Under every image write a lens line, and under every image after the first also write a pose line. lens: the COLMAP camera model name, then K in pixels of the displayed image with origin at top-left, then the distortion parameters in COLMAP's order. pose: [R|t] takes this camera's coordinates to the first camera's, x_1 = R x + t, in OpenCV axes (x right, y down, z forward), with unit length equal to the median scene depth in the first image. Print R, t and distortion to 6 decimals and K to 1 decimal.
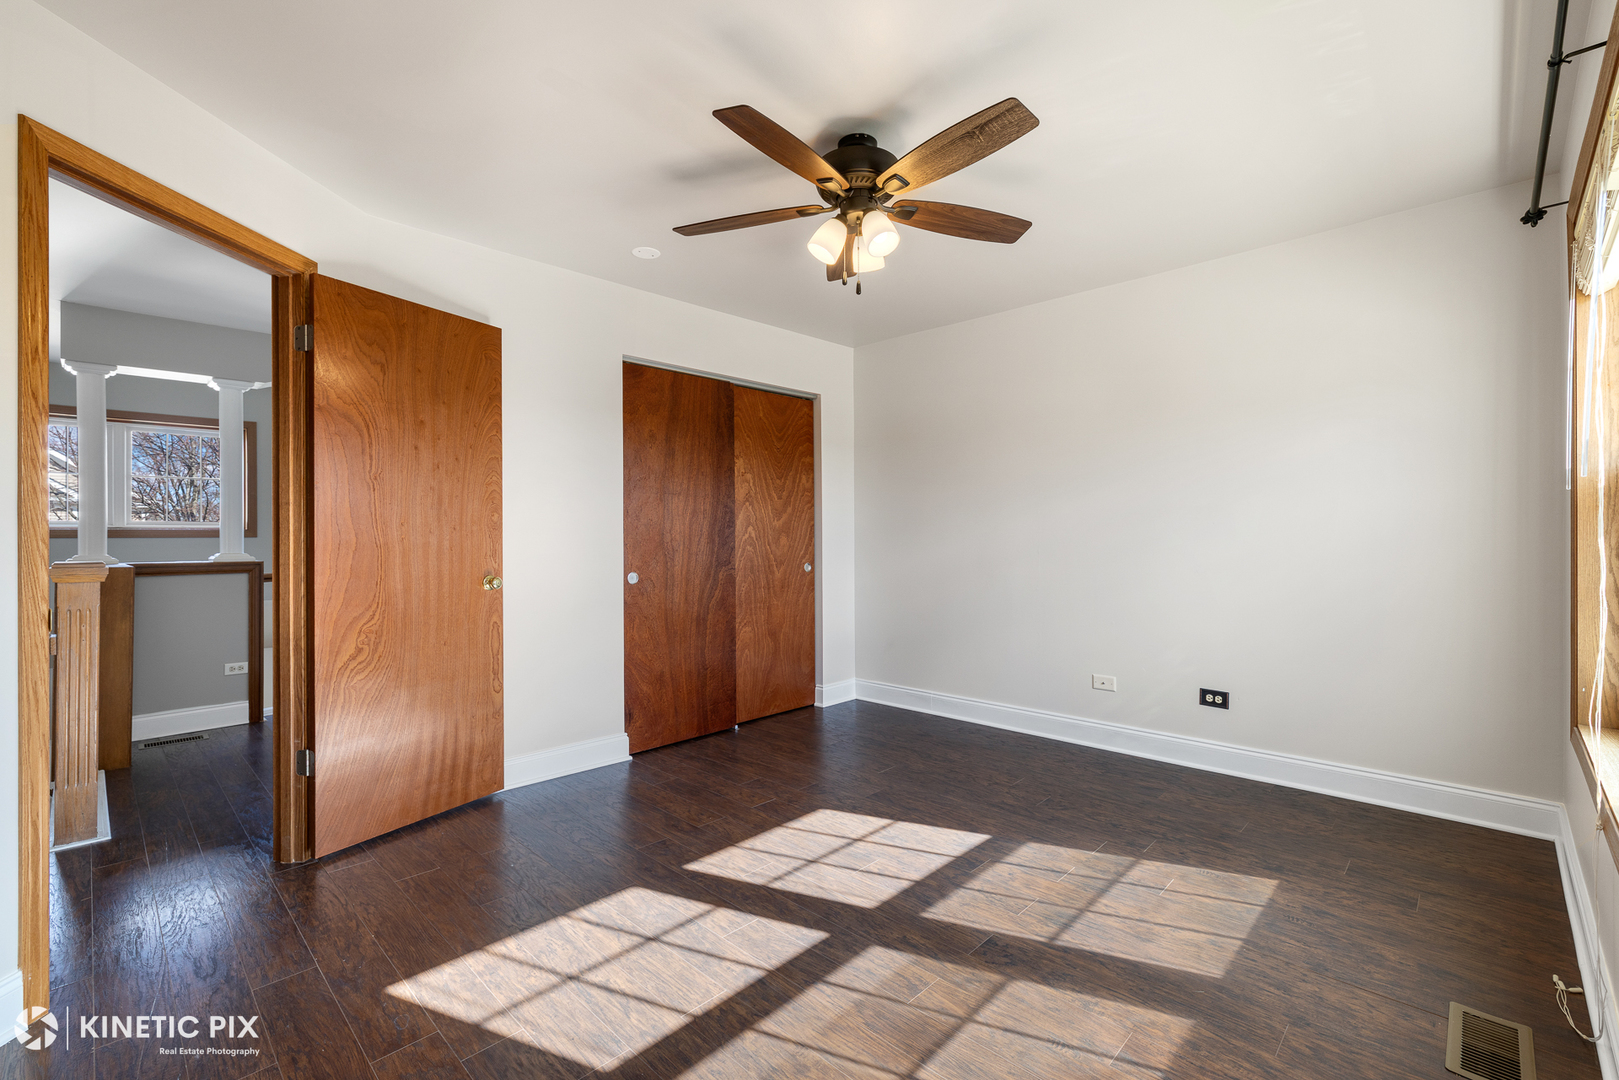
lens RADIAL K [[704.9, 0, 816.6], [0, 704.9, 525.5], [0, 0, 1]] dist [0.001107, 0.002064]
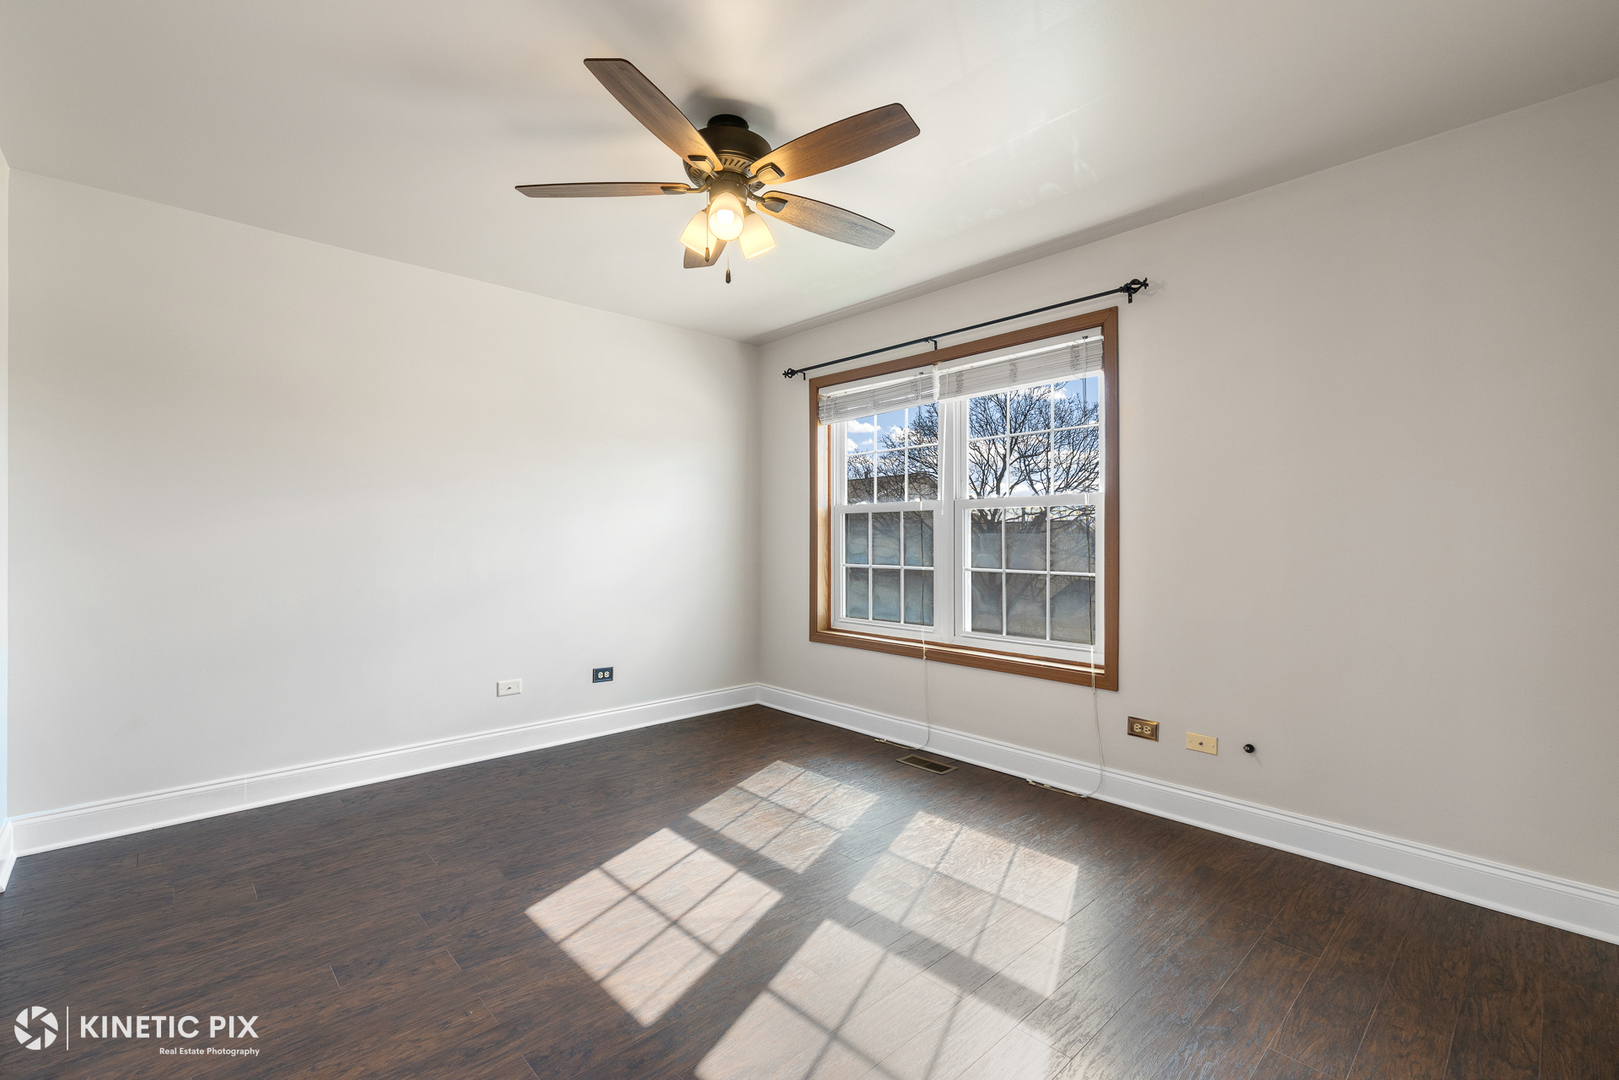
lens RADIAL K [[704.9, 0, 798.2], [0, 704.9, 518.8], [0, 0, 1]] dist [0.001107, 0.002064]
pose [[0.055260, 0.039659, 0.997684, -0.747735], [-0.012183, 0.999163, -0.039043, 0.026496], [-0.998398, -0.009997, 0.055697, 0.715098]]
